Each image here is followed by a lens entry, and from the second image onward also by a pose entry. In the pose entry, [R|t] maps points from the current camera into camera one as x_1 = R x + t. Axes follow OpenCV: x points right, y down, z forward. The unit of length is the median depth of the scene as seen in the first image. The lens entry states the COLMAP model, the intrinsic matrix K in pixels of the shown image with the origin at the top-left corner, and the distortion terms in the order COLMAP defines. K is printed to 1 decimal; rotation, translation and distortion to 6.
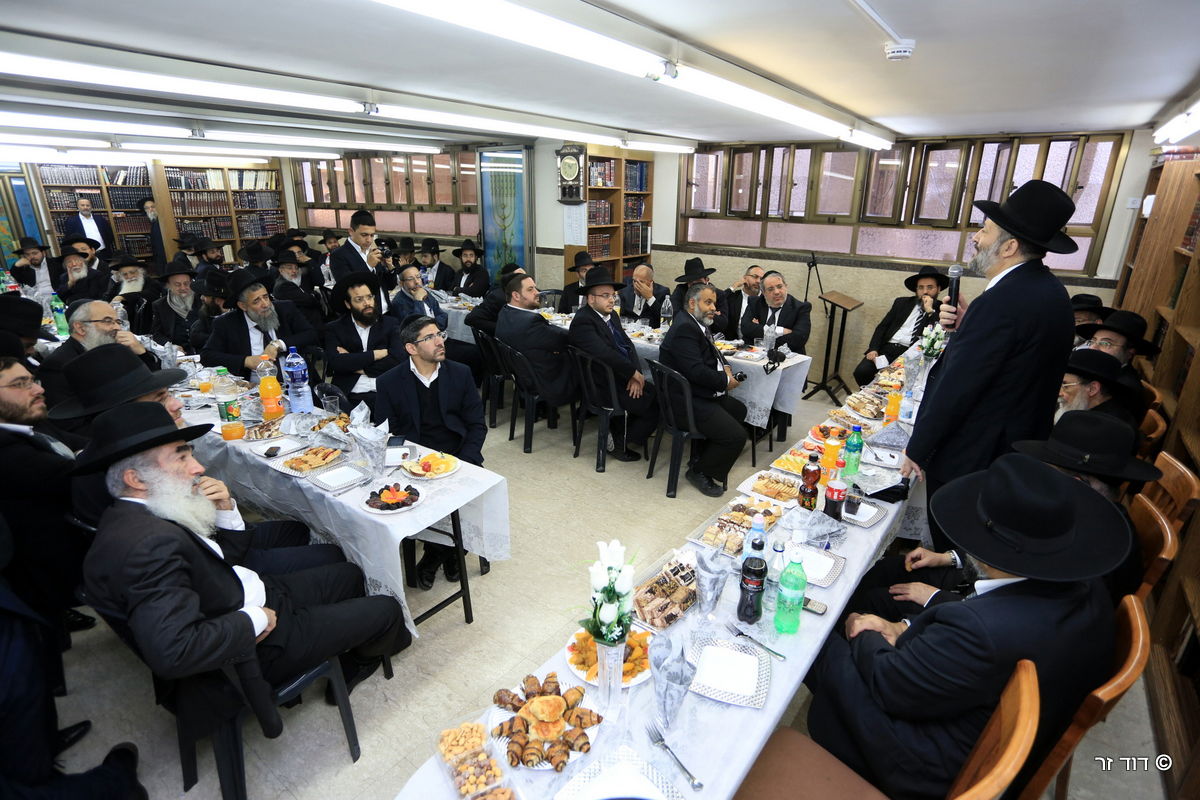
lens RADIAL K [[605.3, 0, 605.3], [0, 605.3, 405.1], [0, 0, 1]] dist [-0.061996, 0.027026]
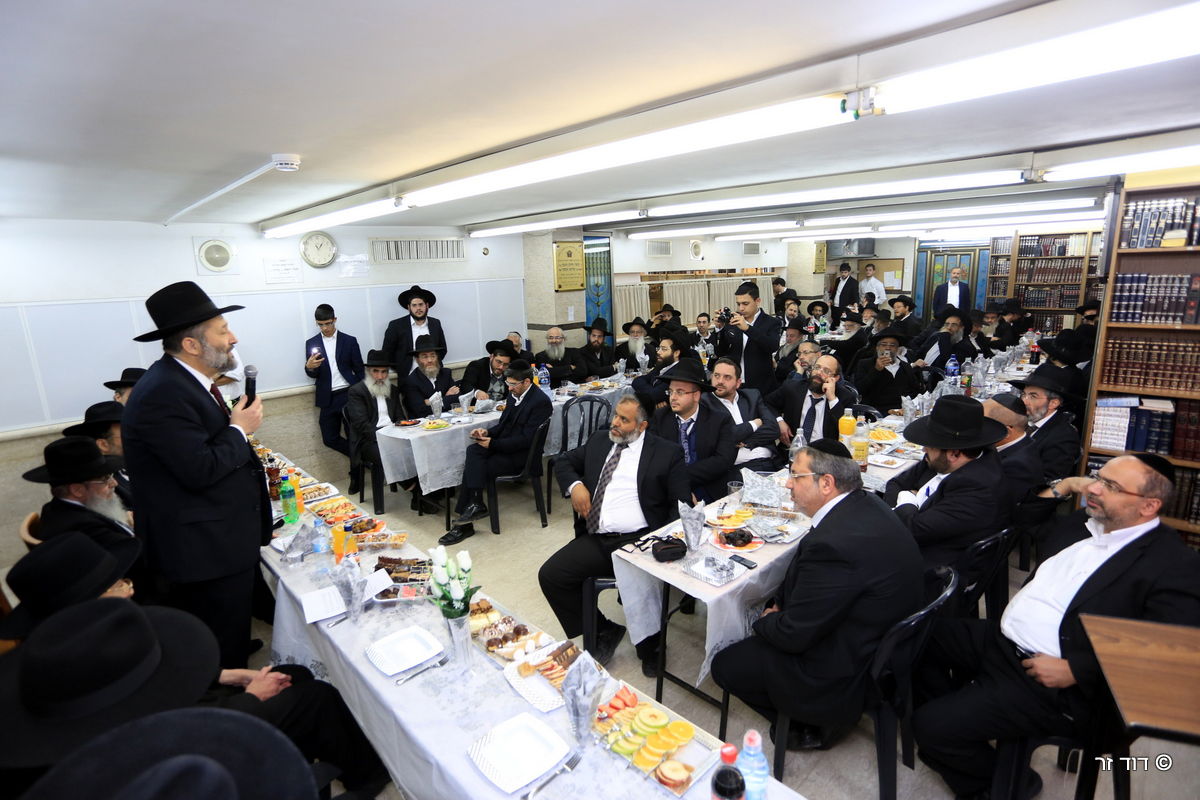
lens RADIAL K [[605.3, 0, 601.6], [0, 605.3, 399.1], [0, 0, 1]] dist [-0.061996, 0.027026]
pose [[-0.125113, 0.196384, -0.972512, 0.368948], [-0.291354, 0.929724, 0.225226, -0.150252], [0.948398, 0.311524, -0.059104, 0.426886]]
